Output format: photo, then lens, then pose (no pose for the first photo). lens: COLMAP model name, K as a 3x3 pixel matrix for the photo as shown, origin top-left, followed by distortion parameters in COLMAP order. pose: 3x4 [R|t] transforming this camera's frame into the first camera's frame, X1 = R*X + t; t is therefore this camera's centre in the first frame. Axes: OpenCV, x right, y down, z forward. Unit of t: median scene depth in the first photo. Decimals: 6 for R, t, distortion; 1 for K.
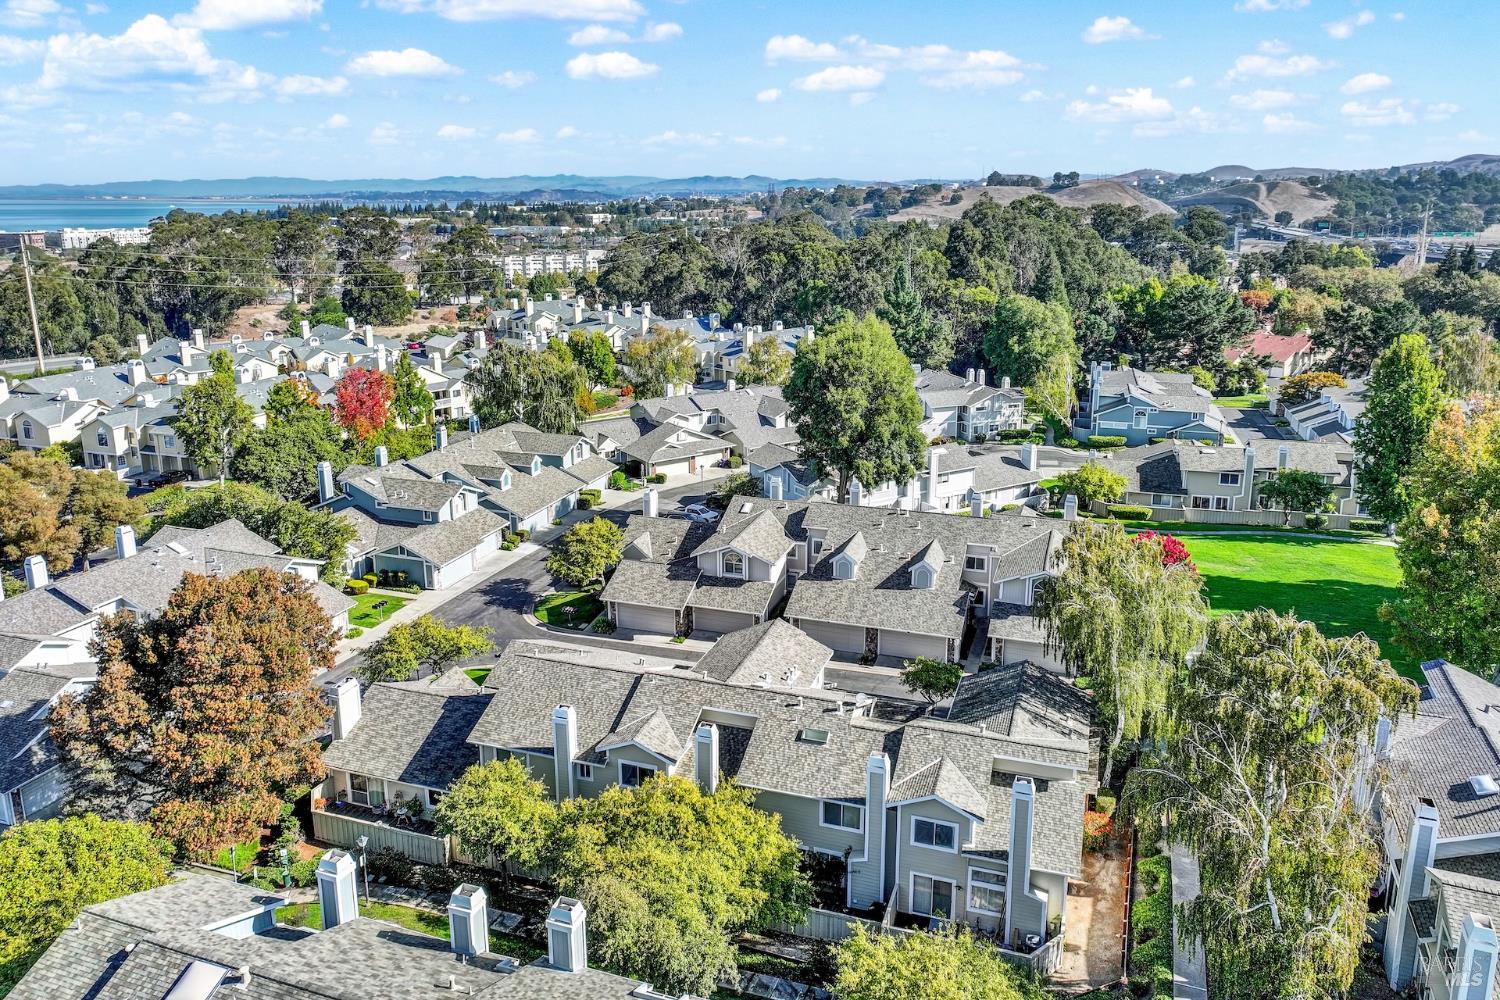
lens RADIAL K [[1052.8, 0, 754.7], [0, 1052.8, 428.0], [0, 0, 1]] dist [0.001798, 0.009094]
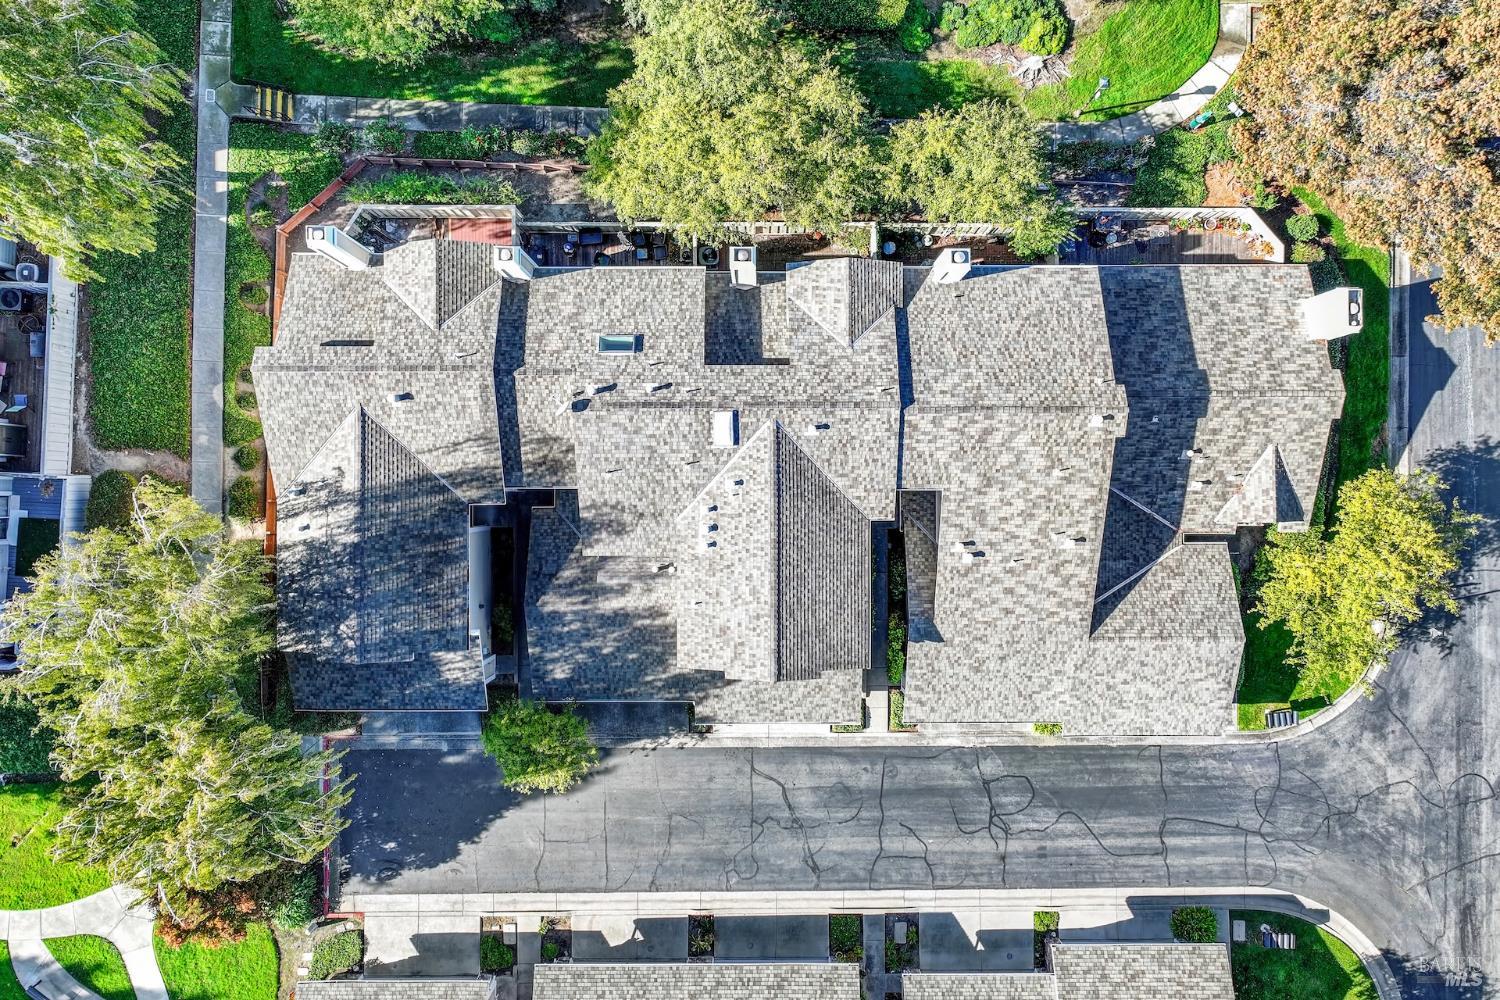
lens RADIAL K [[1052.8, 0, 752.9], [0, 1052.8, 488.2], [0, 0, 1]] dist [0.001798, 0.009094]
pose [[-0.946472, 0.322783, 0.001549, -0.000939], [-0.065578, -0.196983, 0.978211, -0.247956], [0.316055, 0.925748, 0.207606, 0.531631]]
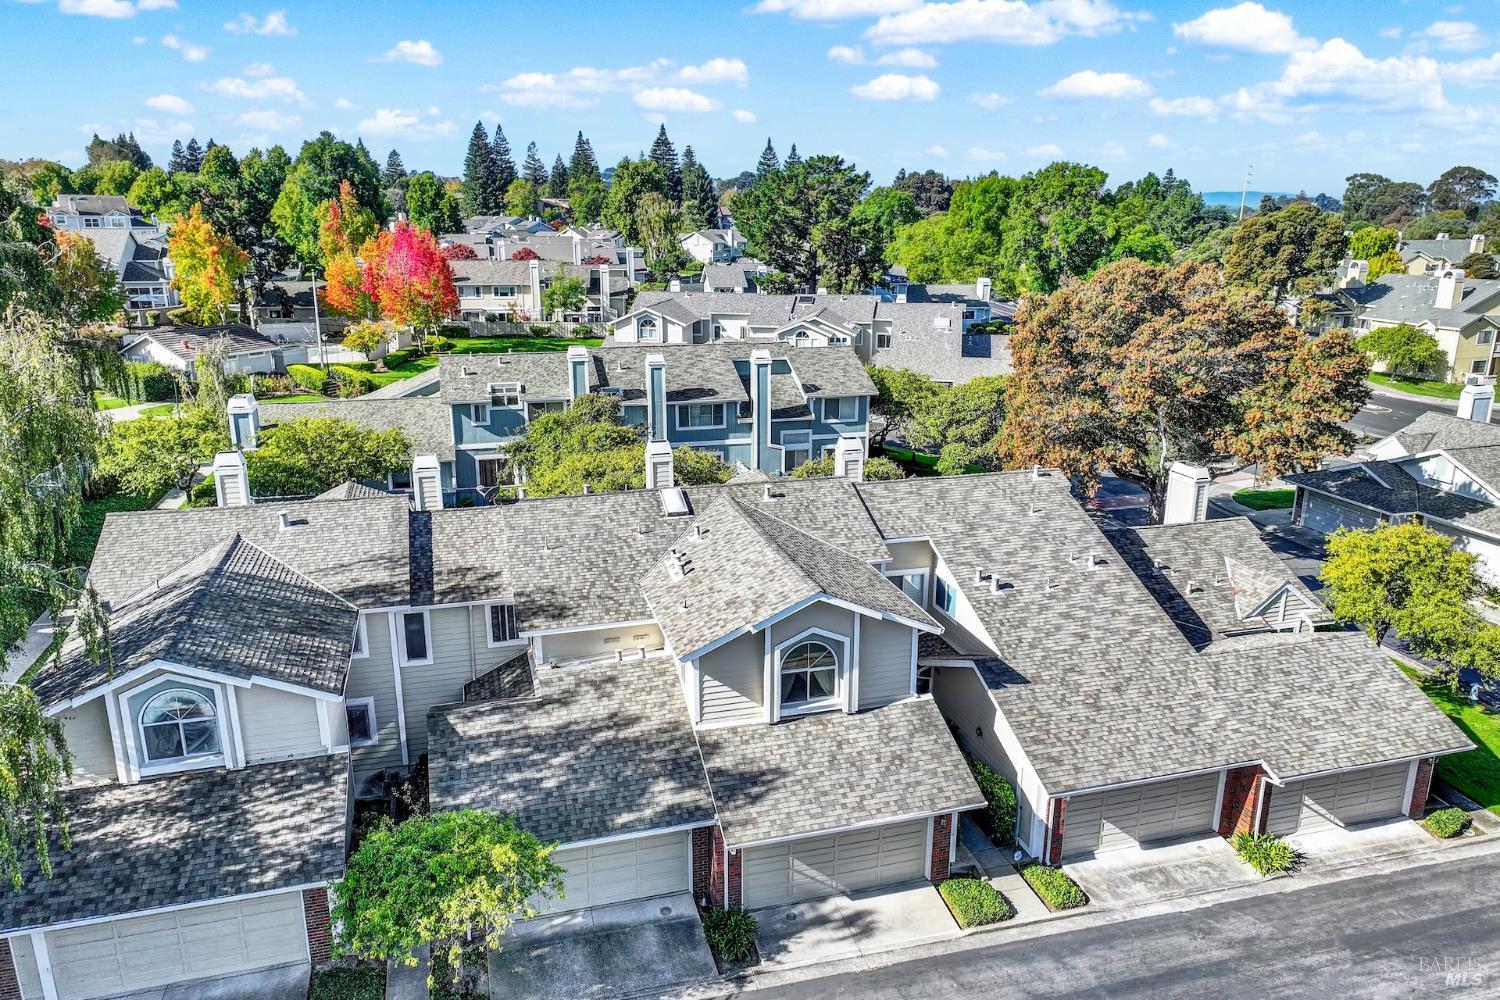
lens RADIAL K [[1052.8, 0, 760.1], [0, 1052.8, 501.0], [0, 0, 1]] dist [0.001798, 0.009094]
pose [[-0.818167, 0.152679, -0.554339, 0.177374], [-0.125401, 0.893510, 0.431179, -0.013791], [0.561139, 0.422291, -0.711894, 0.860718]]
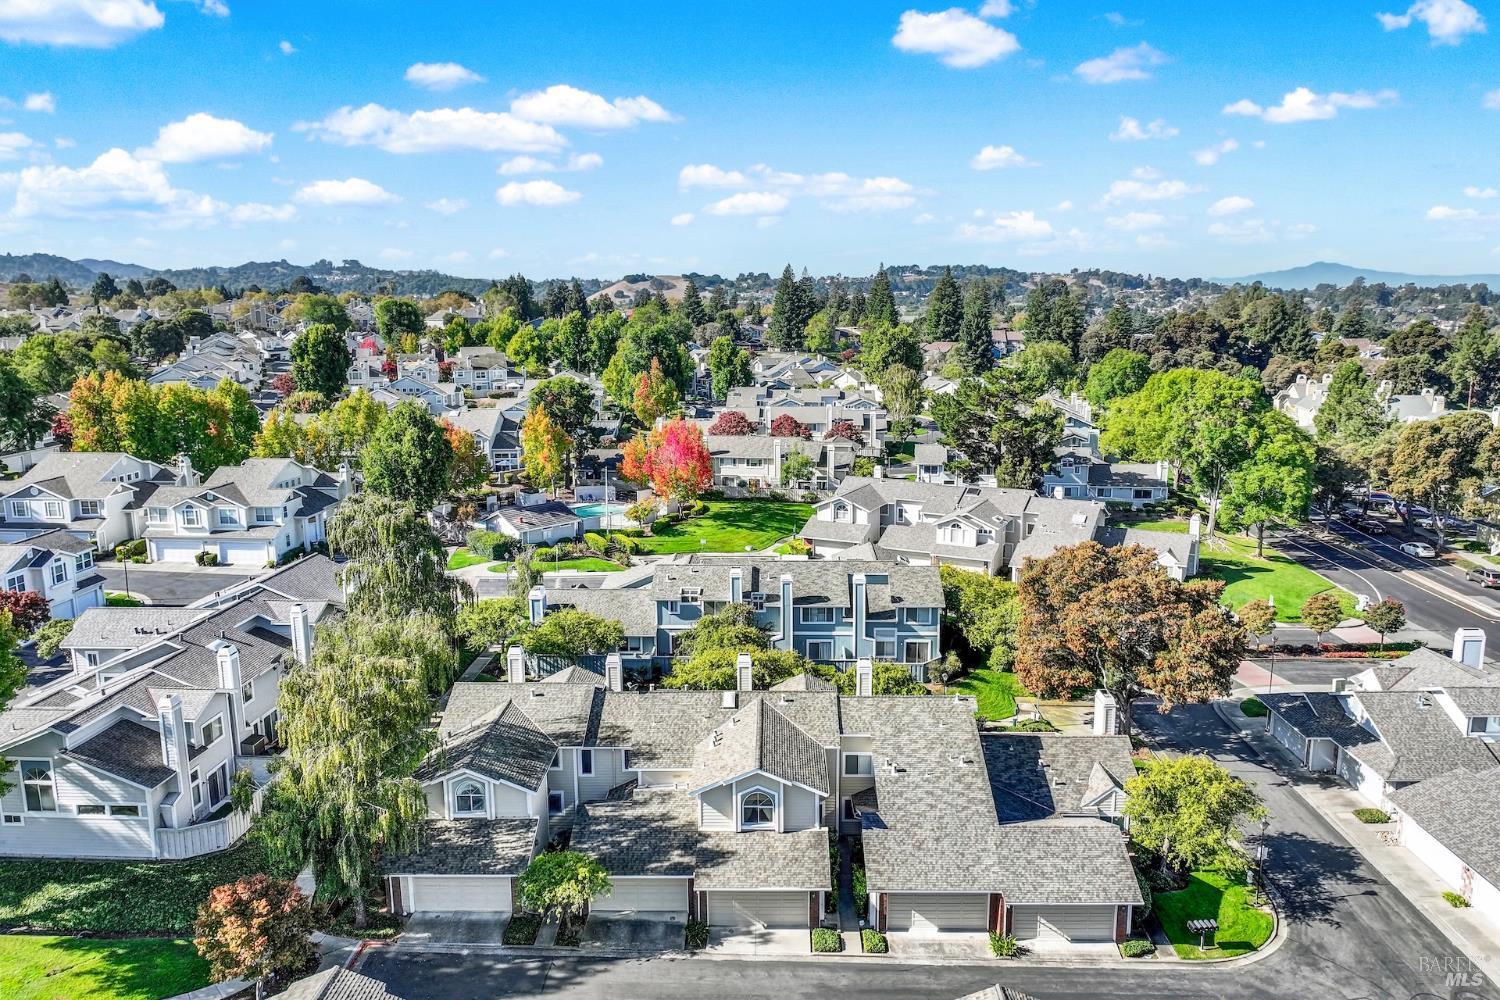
lens RADIAL K [[1052.8, 0, 759.8], [0, 1052.8, 499.5], [0, 0, 1]] dist [0.001798, 0.009094]
pose [[-0.951533, 0.065219, -0.300552, 0.171490], [-0.058137, 0.921492, 0.384021, -0.218644], [0.302002, 0.382882, -0.873038, 1.112717]]
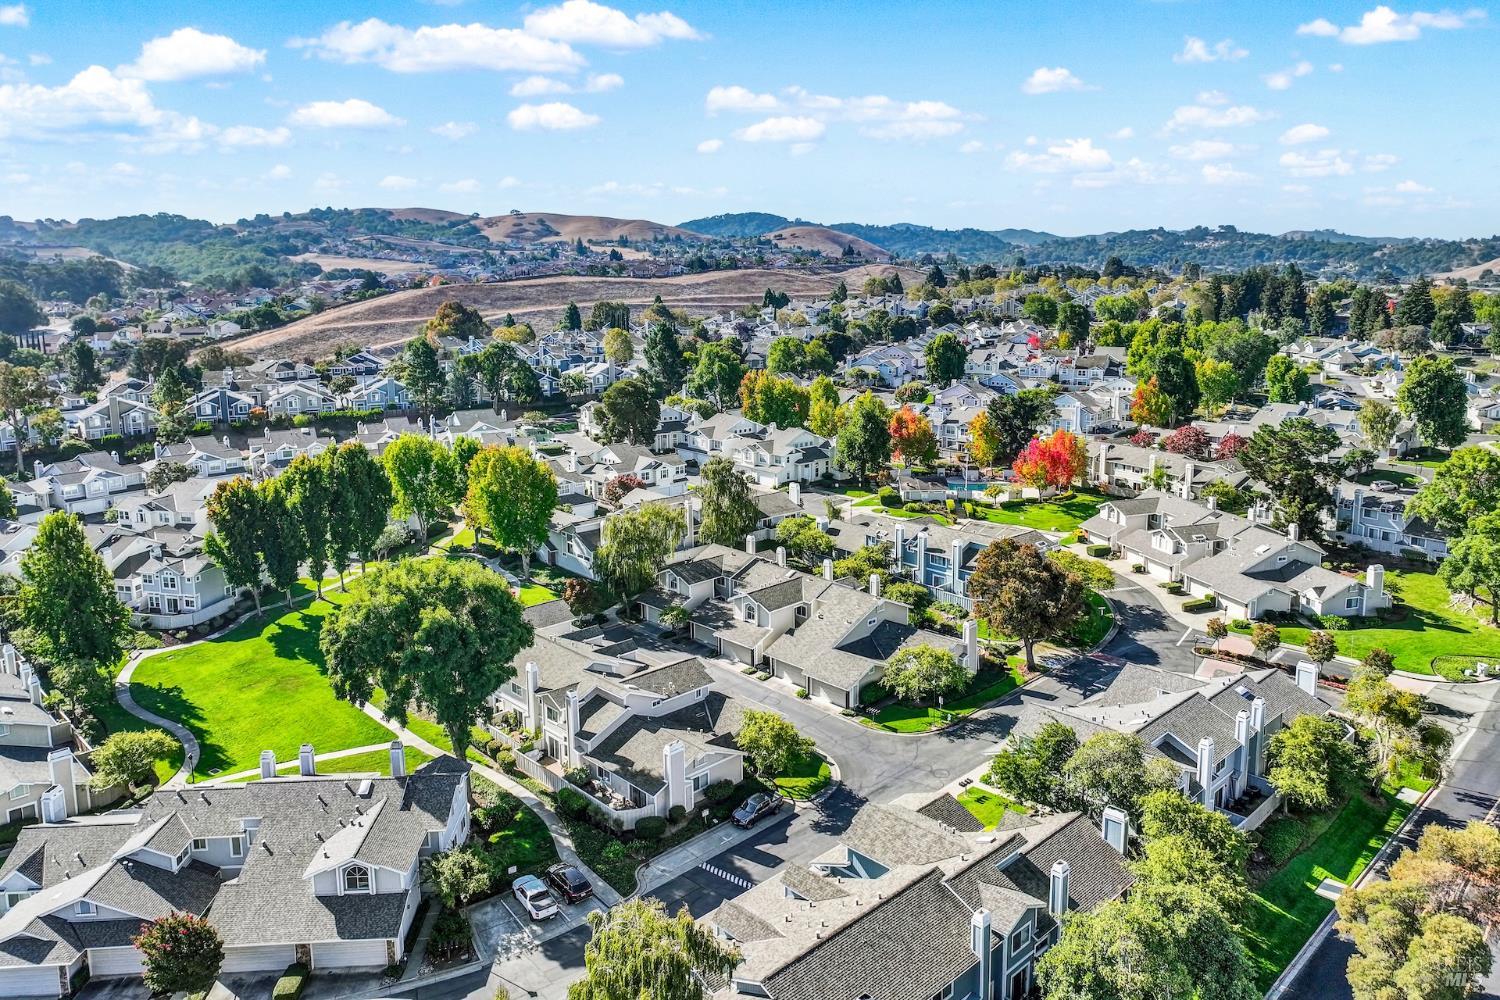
lens RADIAL K [[1052.8, 0, 761.7], [0, 1052.8, 422.1], [0, 0, 1]] dist [0.001798, 0.009094]
pose [[-0.887266, -0.057740, 0.457630, -0.574453], [0.109670, 0.937276, 0.330888, -0.492291], [-0.448031, 0.343774, -0.825281, 1.659573]]
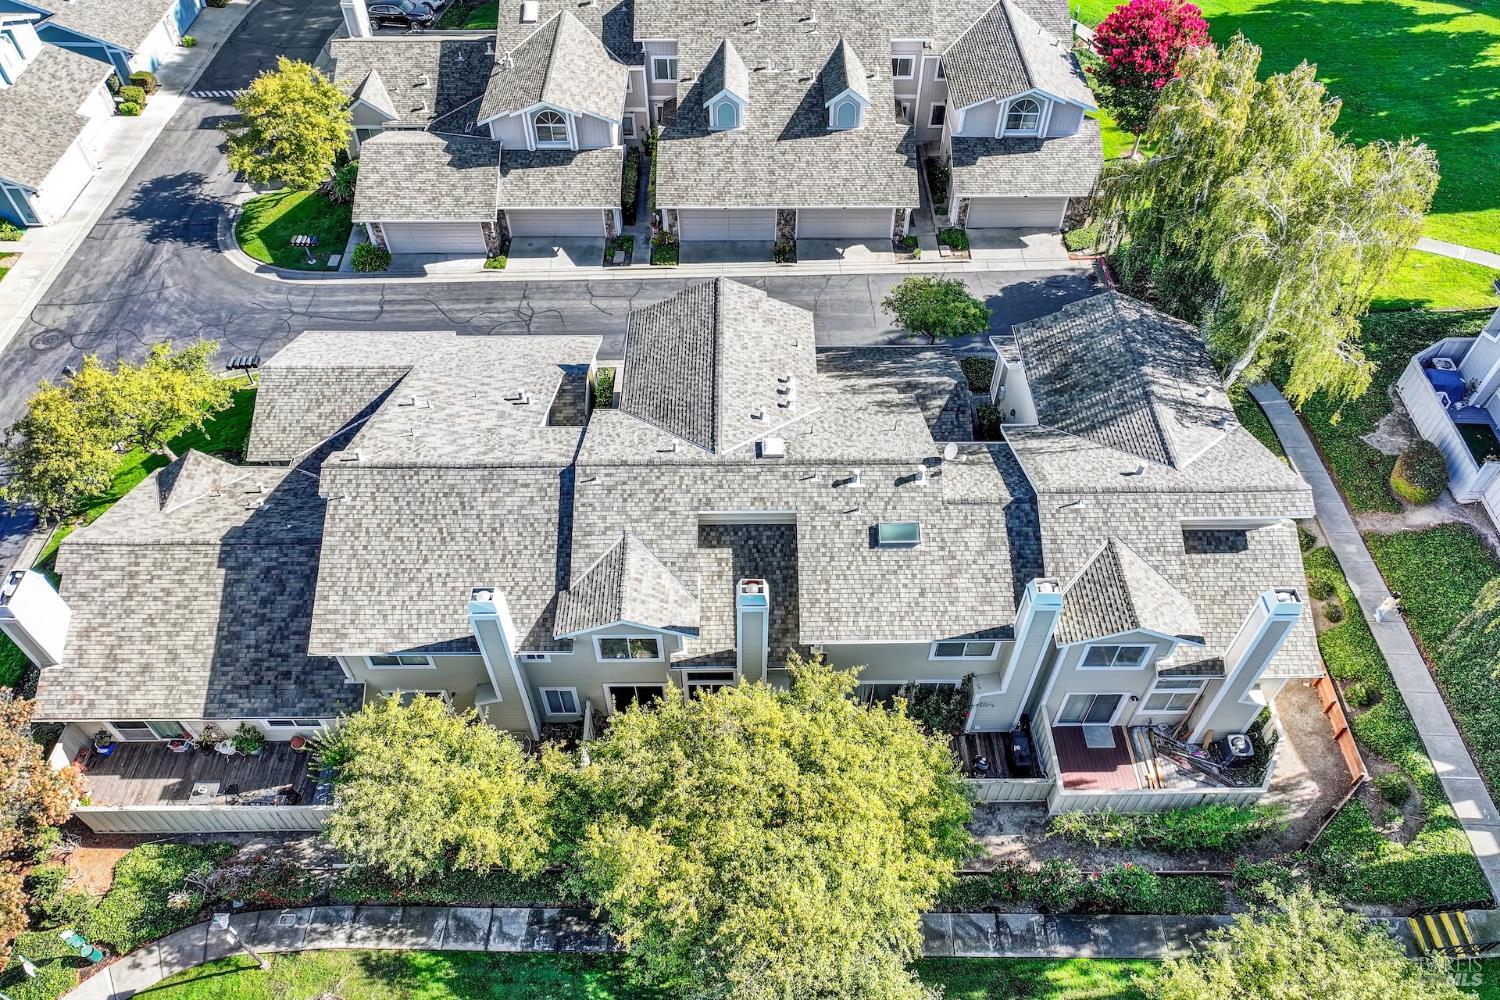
lens RADIAL K [[1052.8, 0, 757.1], [0, 1052.8, 490.0], [0, 0, 1]] dist [0.001798, 0.009094]
pose [[0.943545, -0.245027, 0.222899, -0.086149], [0.065624, 0.797854, 0.599268, -0.060904], [-0.324678, -0.550809, 0.768891, 0.305588]]
